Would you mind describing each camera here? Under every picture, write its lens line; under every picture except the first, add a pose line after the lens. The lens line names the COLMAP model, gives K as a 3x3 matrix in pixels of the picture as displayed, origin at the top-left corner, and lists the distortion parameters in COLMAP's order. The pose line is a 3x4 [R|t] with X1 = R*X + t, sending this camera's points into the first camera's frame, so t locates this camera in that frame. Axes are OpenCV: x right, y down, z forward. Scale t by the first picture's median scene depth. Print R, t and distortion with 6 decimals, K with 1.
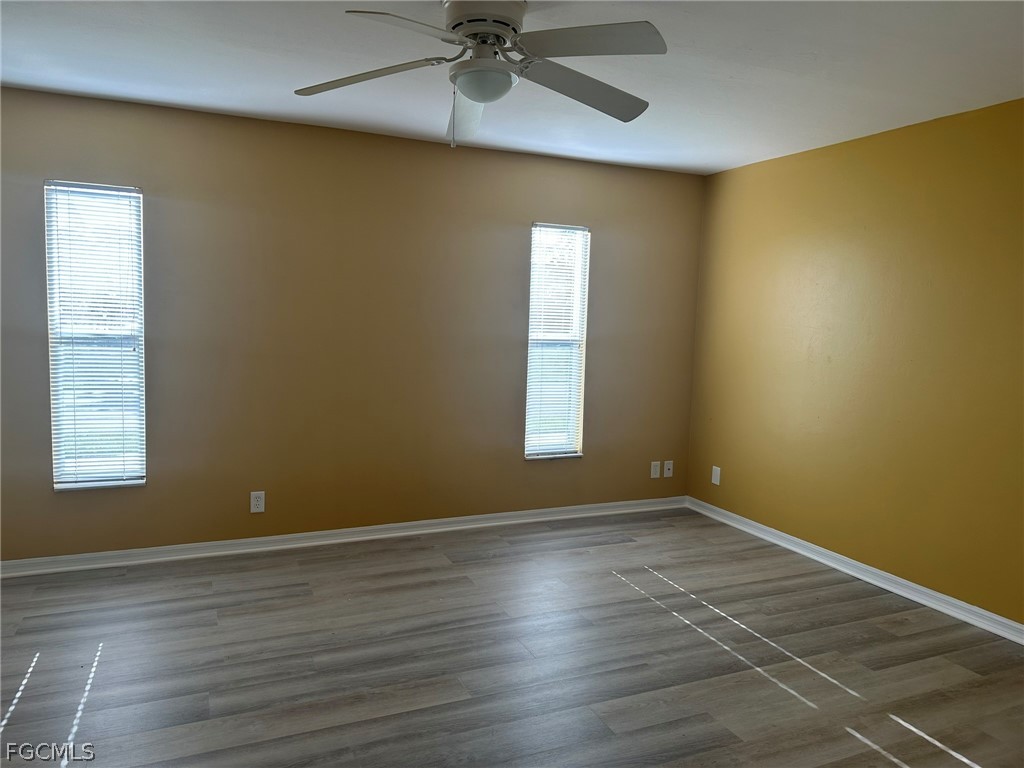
lens RADIAL K [[723.3, 0, 504.7], [0, 723.3, 379.2], [0, 0, 1]] dist [0.046349, -0.053353]
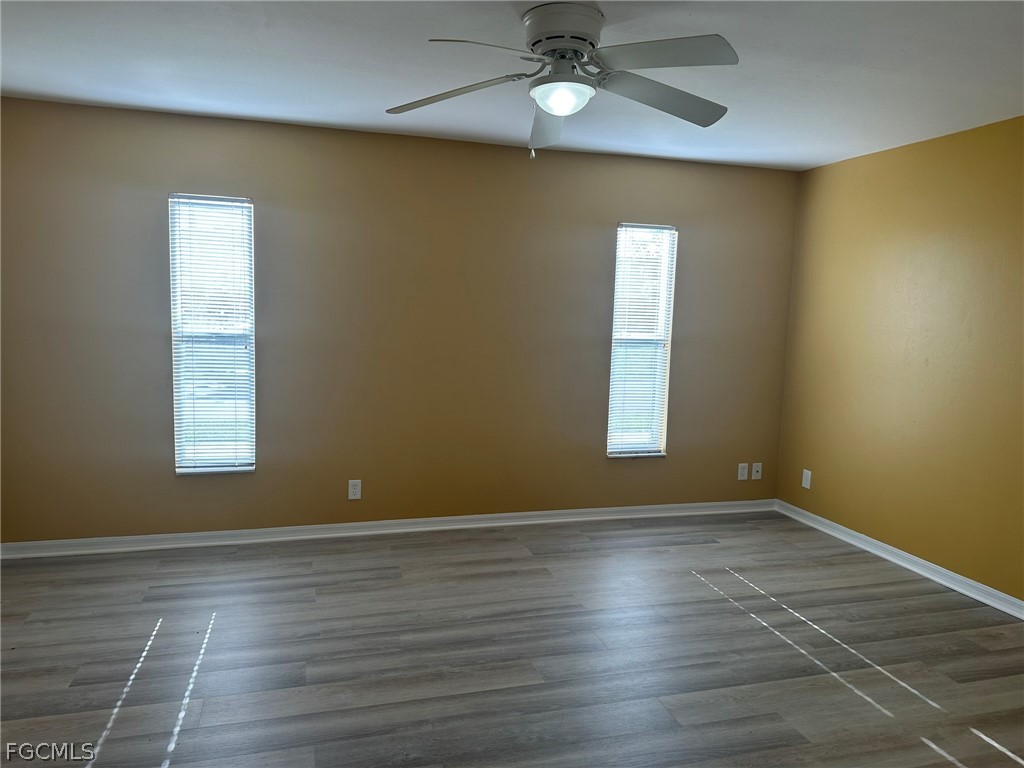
lens RADIAL K [[723.3, 0, 506.9], [0, 723.3, 384.3], [0, 0, 1]] dist [0.046349, -0.053353]
pose [[0.991764, 0.014111, -0.127297, 0.020597], [-0.012277, 0.999809, 0.015182, -0.006364], [0.127487, -0.013494, 0.991748, -0.031772]]
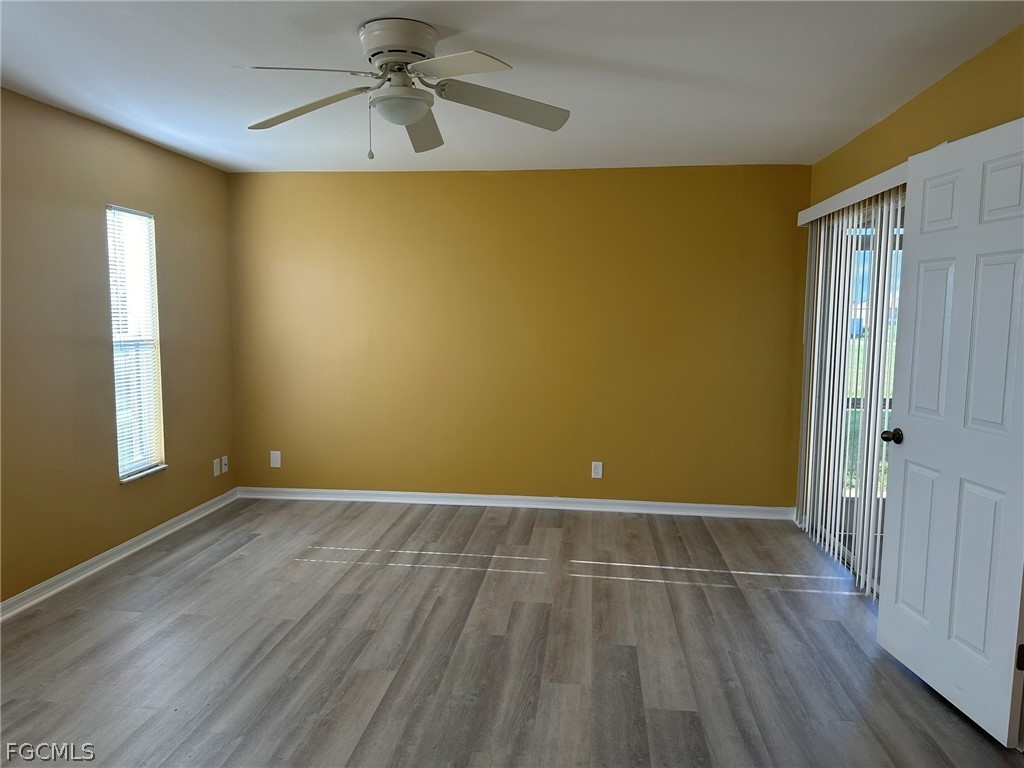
lens RADIAL K [[723.3, 0, 512.1], [0, 723.3, 385.2], [0, 0, 1]] dist [0.046349, -0.053353]
pose [[0.518300, -0.117506, 0.847087, -0.584778], [0.097326, 0.992185, 0.078083, -0.033456], [-0.849642, 0.041973, 0.525686, 0.198250]]
